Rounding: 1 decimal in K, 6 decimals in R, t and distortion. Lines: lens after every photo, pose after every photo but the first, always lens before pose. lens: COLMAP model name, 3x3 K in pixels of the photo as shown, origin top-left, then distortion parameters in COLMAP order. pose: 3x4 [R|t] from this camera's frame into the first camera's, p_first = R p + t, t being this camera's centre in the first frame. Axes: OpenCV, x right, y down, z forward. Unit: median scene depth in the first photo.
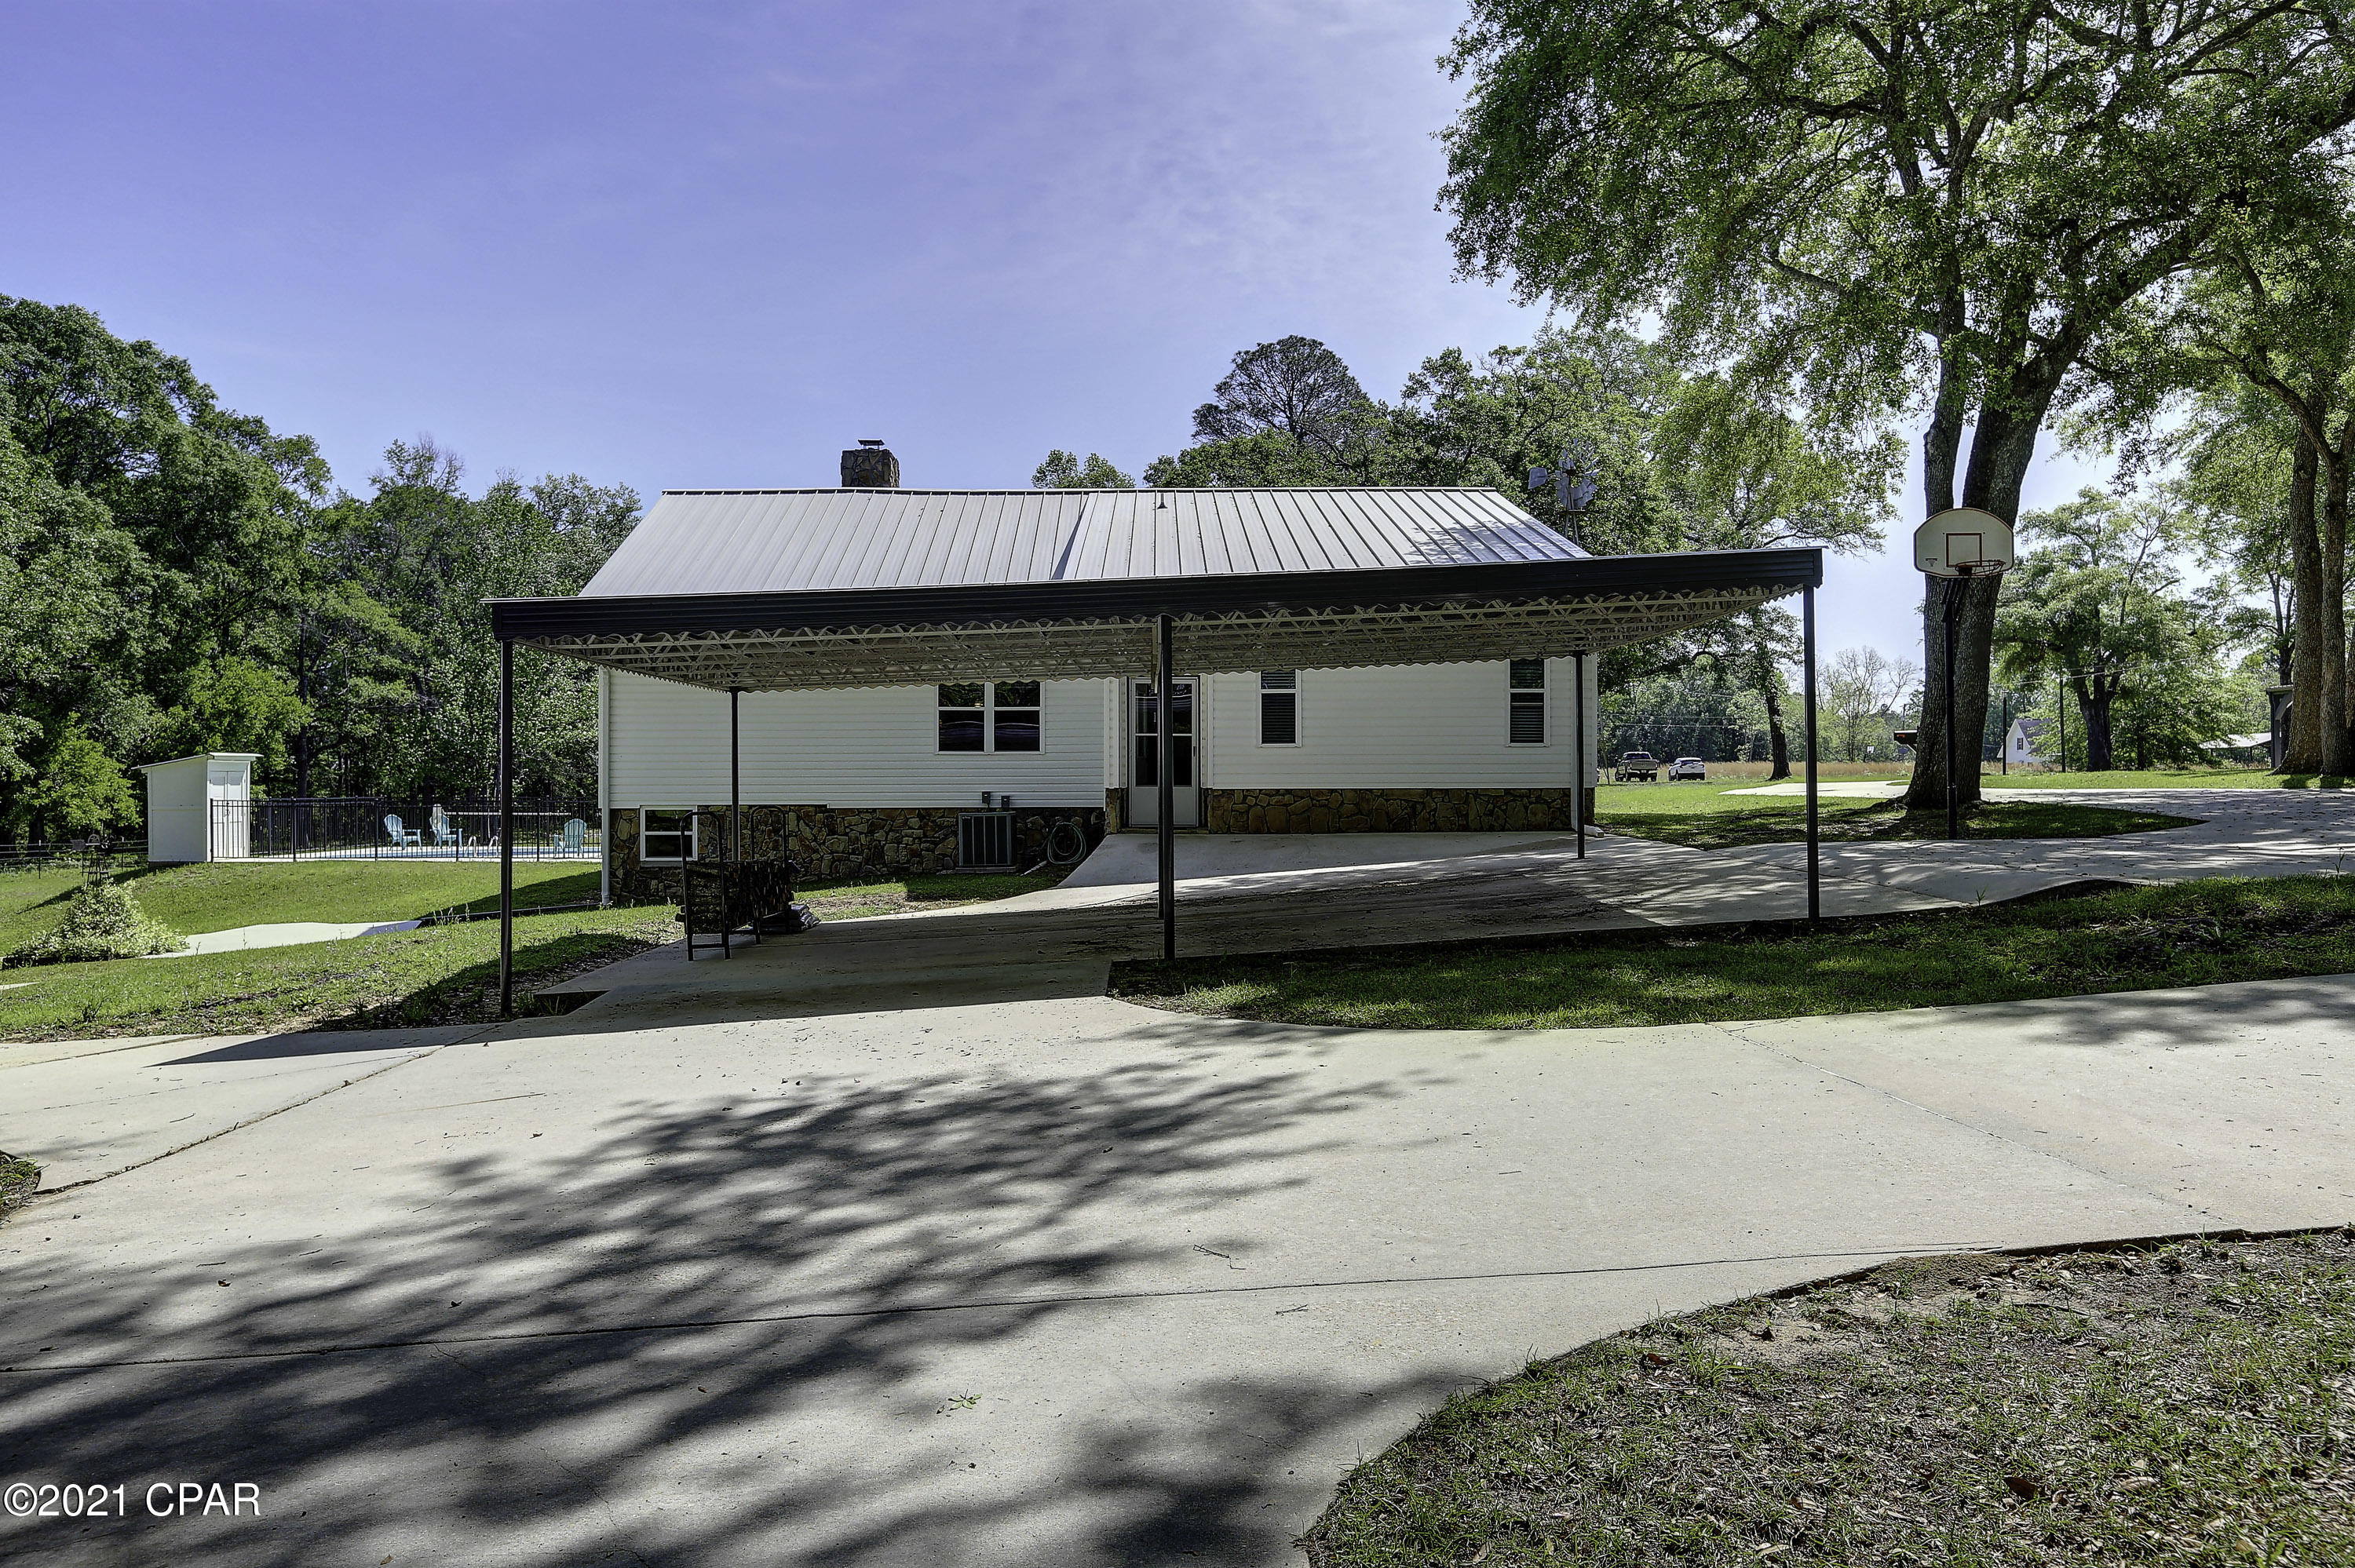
lens RADIAL K [[1805.5, 0, 1189.3], [0, 1805.5, 789.5], [0, 0, 1]] dist [0.005755, 0.001605]
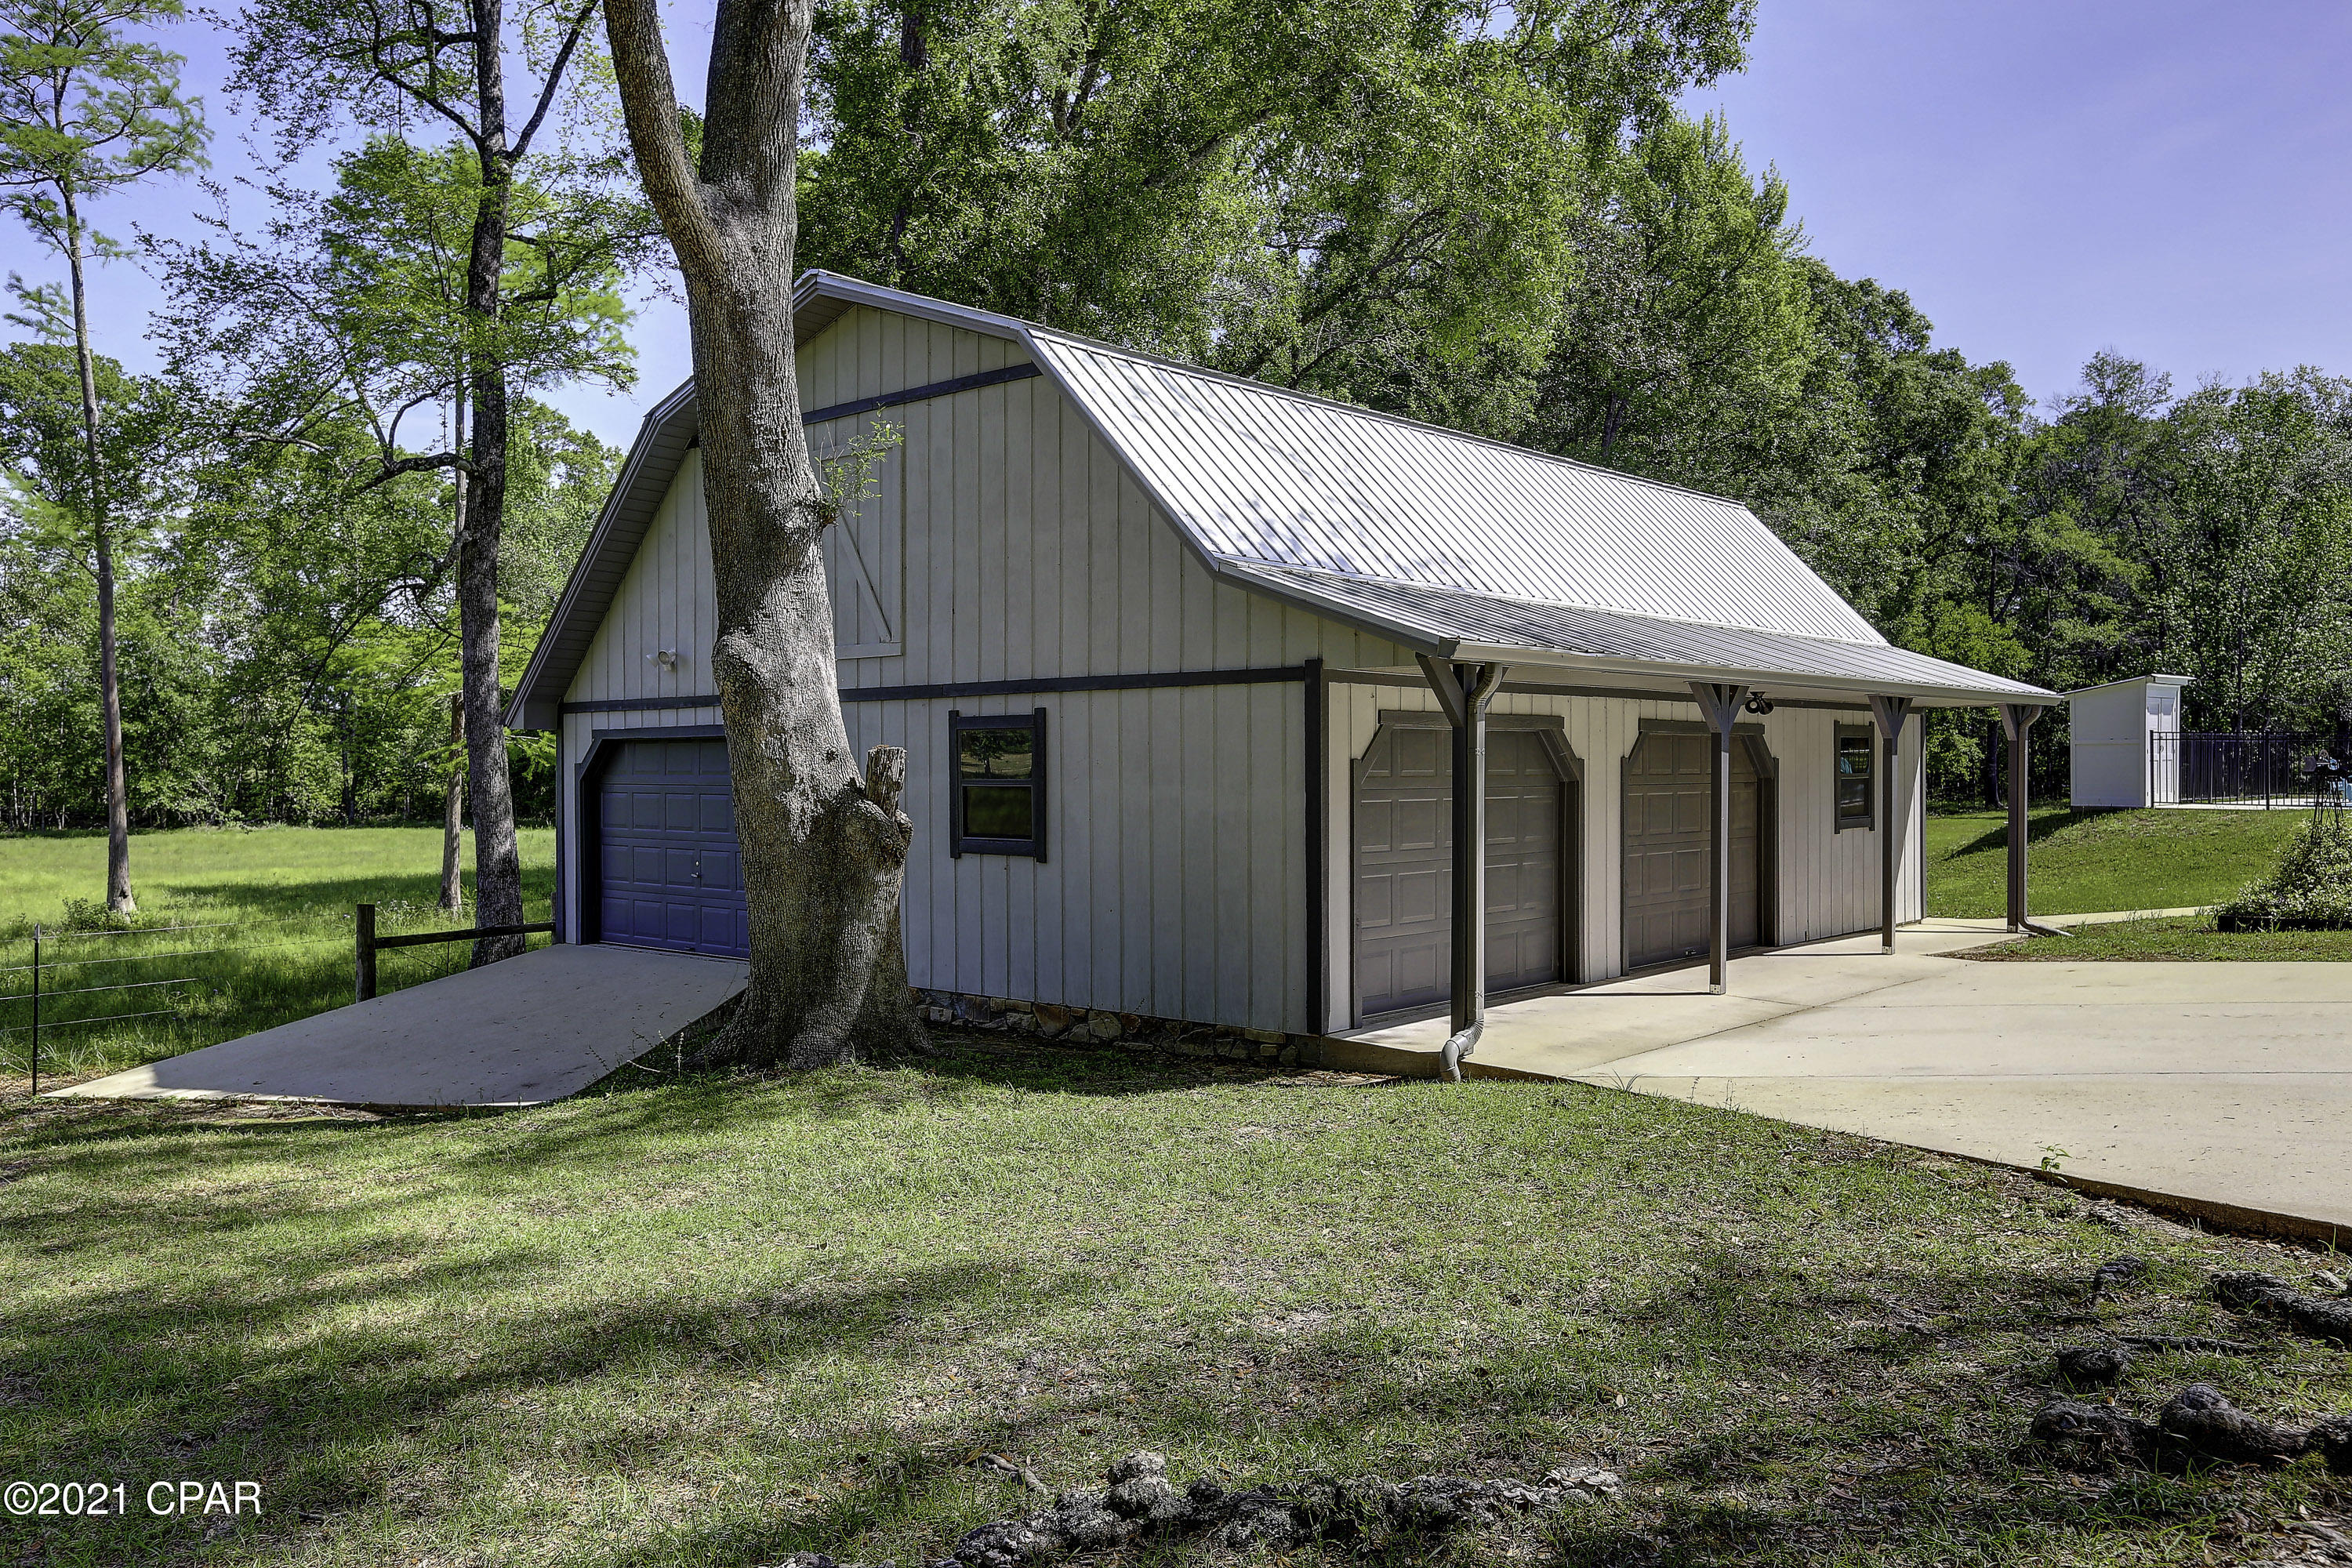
lens RADIAL K [[1803.4, 0, 1173.1], [0, 1803.4, 779.5], [0, 0, 1]] dist [0.005755, 0.001605]
pose [[0.690173, 0.005471, -0.723624, -0.126971], [0.003396, 0.999936, 0.010799, 0.008502], [0.723636, -0.009911, 0.690110, 0.057609]]
